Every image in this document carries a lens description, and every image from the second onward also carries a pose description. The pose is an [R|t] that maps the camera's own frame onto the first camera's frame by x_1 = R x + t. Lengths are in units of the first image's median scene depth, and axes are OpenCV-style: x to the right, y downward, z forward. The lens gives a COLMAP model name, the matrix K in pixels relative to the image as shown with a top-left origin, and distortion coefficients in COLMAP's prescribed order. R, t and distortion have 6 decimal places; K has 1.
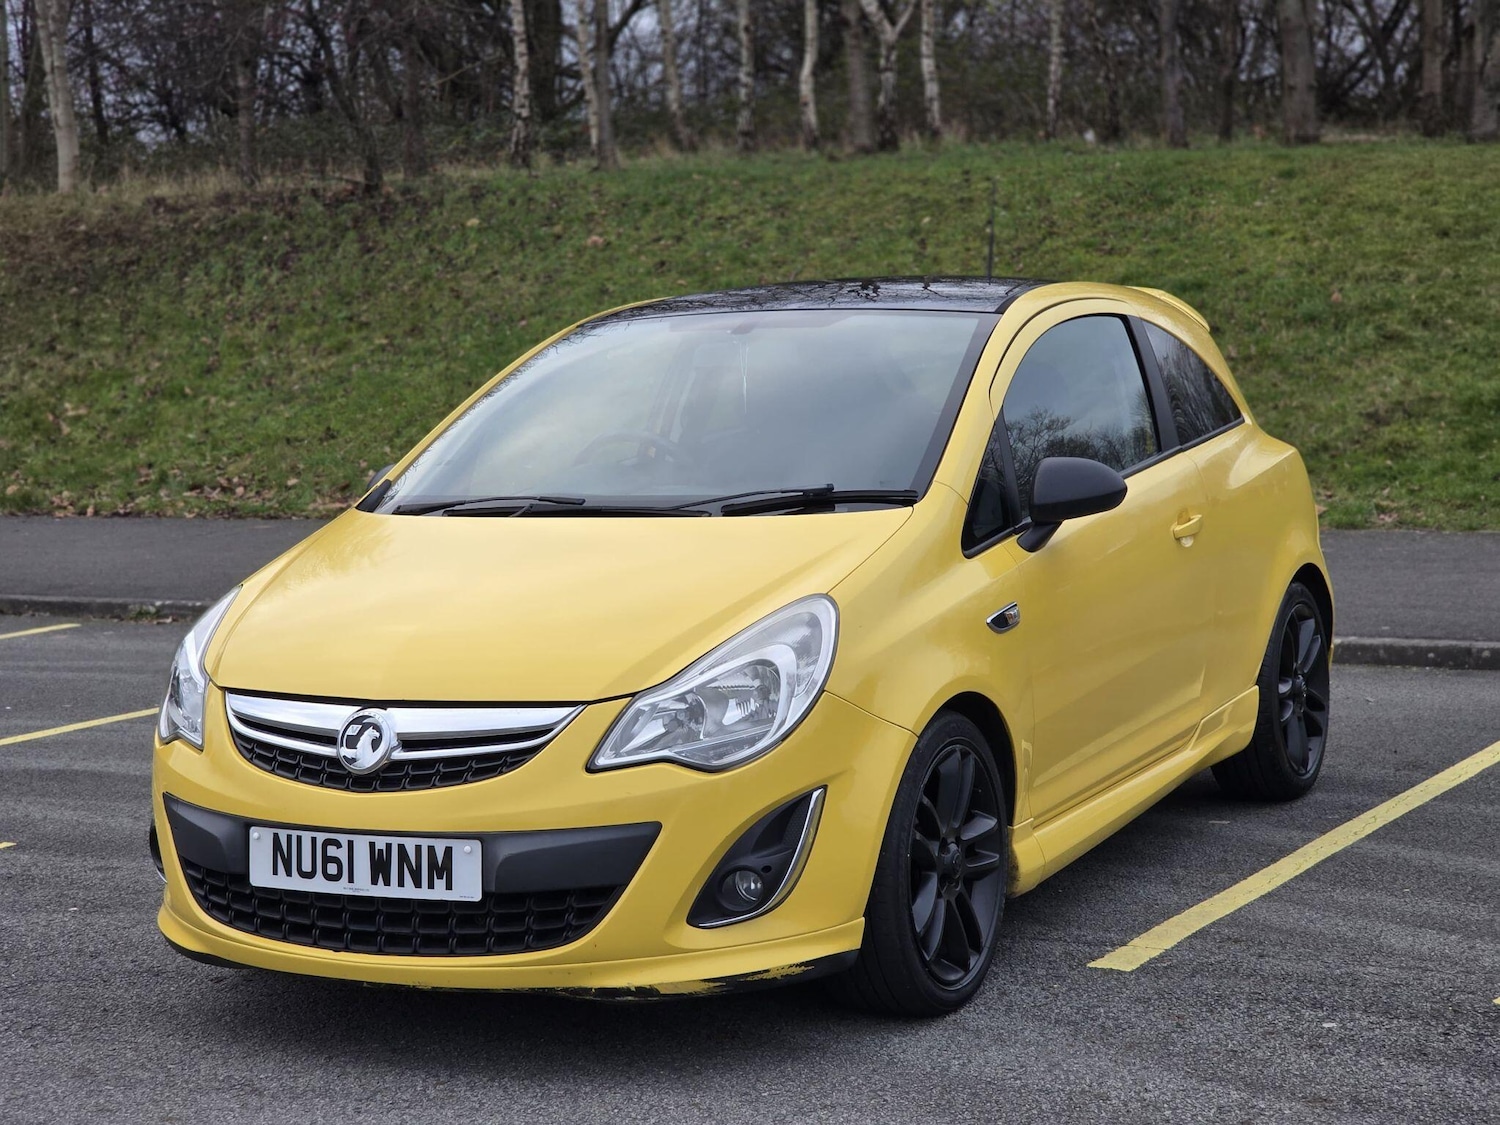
lens RADIAL K [[2974.0, 0, 716.5], [0, 2974.0, 560.3], [0, 0, 1]] dist [0.024773, 0.227048]
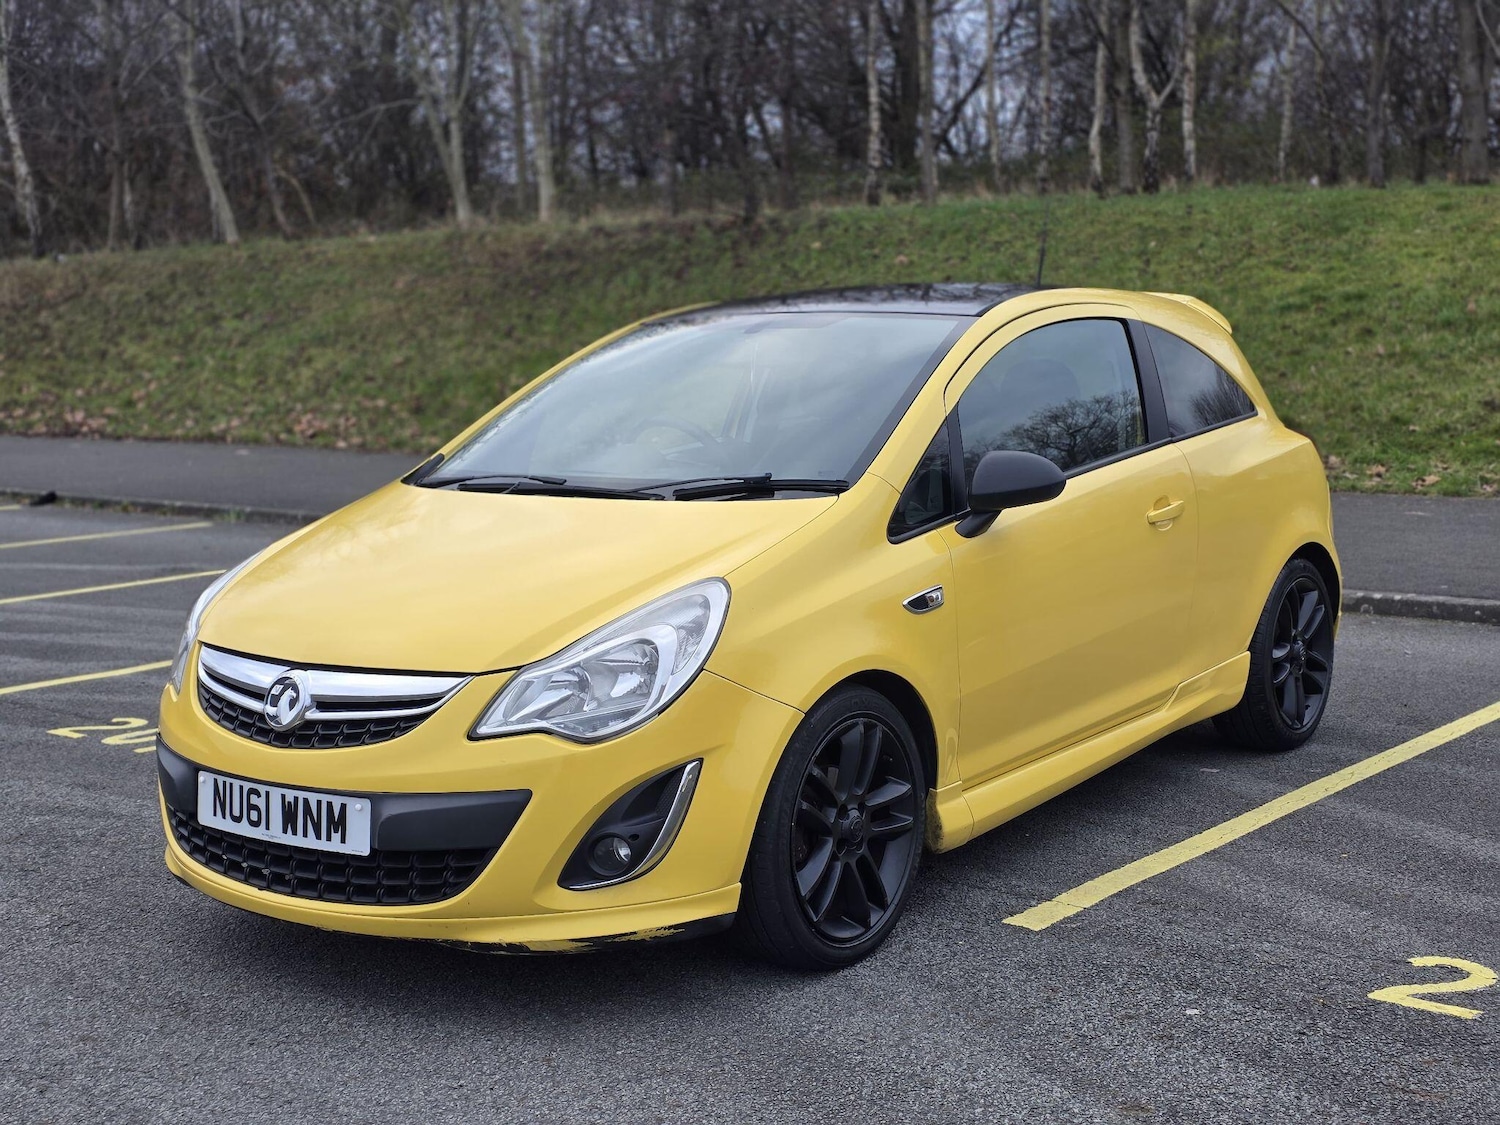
lens RADIAL K [[2051.3, 0, 747.9], [0, 2051.3, 581.6], [0, 0, 1]] dist [0.202039, -0.598450]
pose [[0.986633, 0.034619, -0.159241, 0.085861], [-0.027244, 0.998463, 0.048266, -0.012149], [0.160667, -0.043282, 0.986059, 0.143756]]
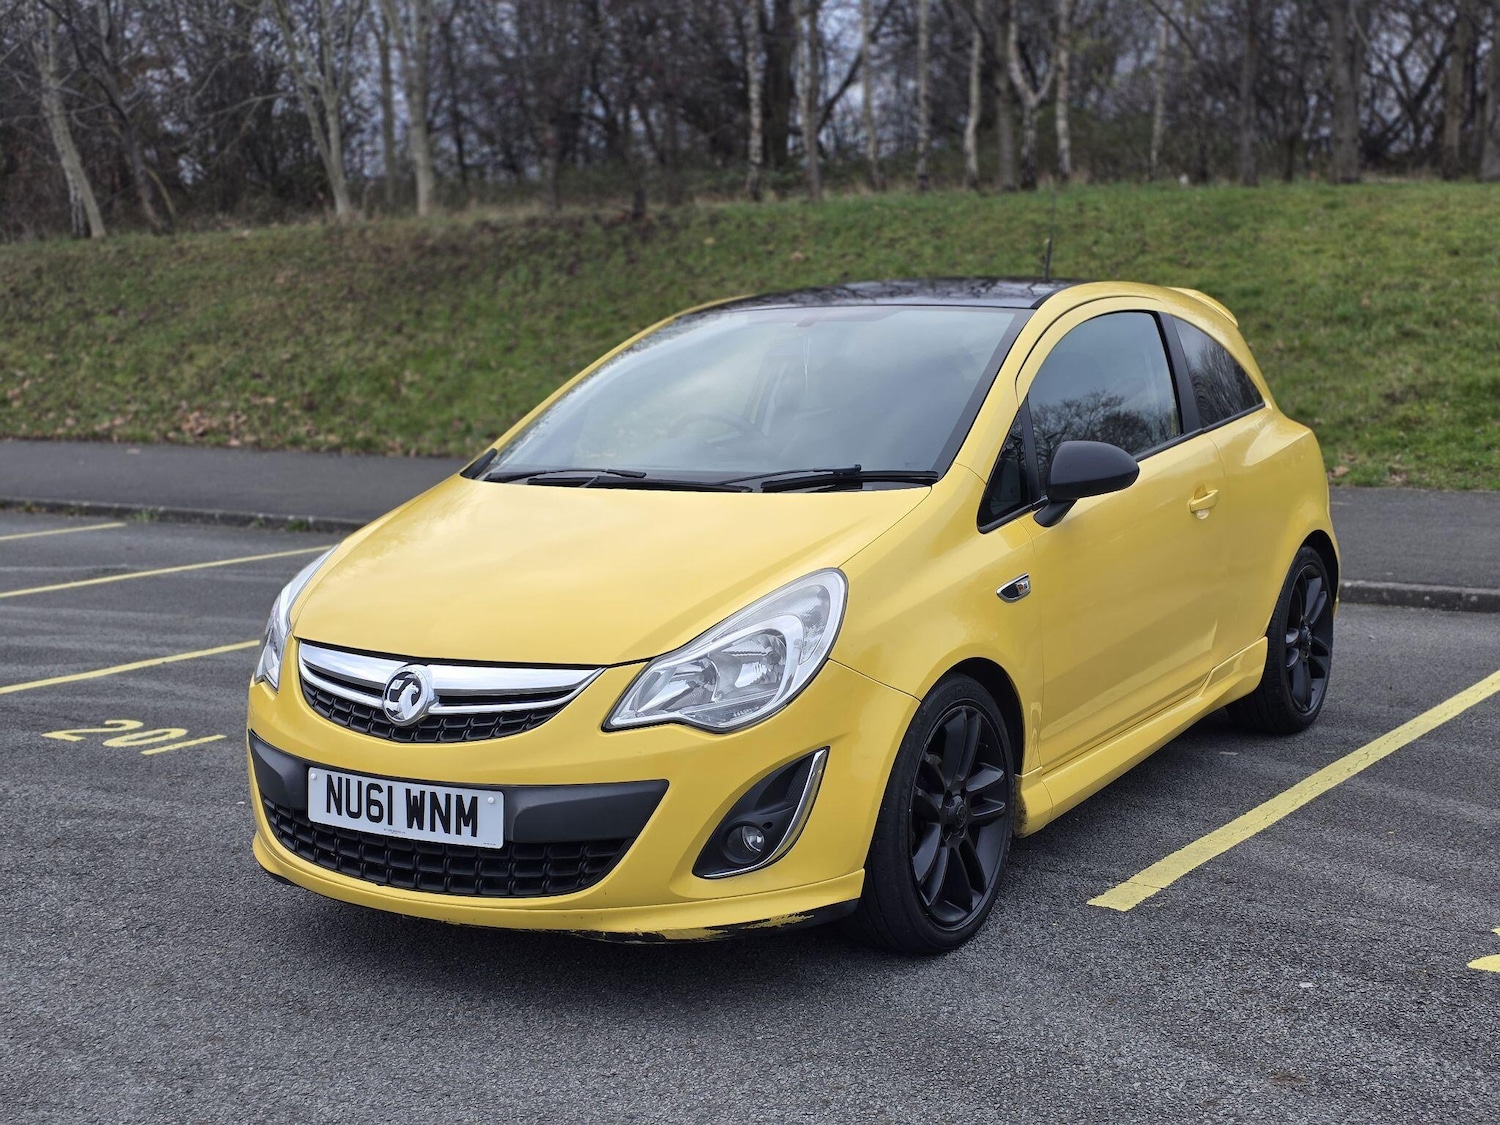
lens RADIAL K [[2049.4, 0, 742.8], [0, 2049.4, 605.5], [0, 0, 1]] dist [0.192037, -0.521794]
pose [[0.996060, 0.025049, -0.085068, 0.034538], [-0.020037, 0.998041, 0.059266, -0.009696], [0.086386, -0.057328, 0.994611, 0.134618]]
